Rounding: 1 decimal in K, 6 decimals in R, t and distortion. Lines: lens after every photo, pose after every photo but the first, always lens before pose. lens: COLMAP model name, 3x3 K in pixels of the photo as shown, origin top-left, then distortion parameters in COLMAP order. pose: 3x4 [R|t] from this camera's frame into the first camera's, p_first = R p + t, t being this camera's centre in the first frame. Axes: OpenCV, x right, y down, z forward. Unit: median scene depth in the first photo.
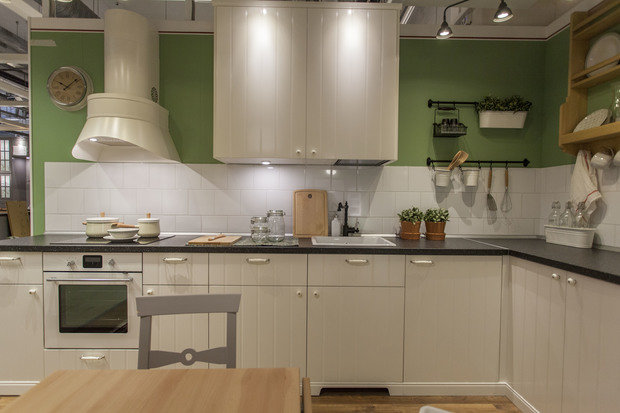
lens RADIAL K [[343.6, 0, 310.0], [0, 343.6, 206.5], [0, 0, 1]] dist [-0.000244, 0.000581]
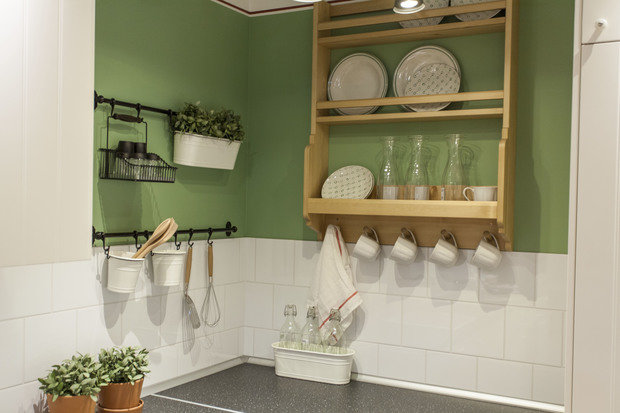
lens RADIAL K [[682.1, 0, 310.0], [0, 682.1, 206.5], [0, 0, 1]] dist [-0.017588, -0.016938]
pose [[0.501708, -0.007609, 0.865004, -0.264620], [0.004386, 0.999971, 0.006252, -0.178454], [-0.865026, 0.000657, 0.501726, 0.354145]]
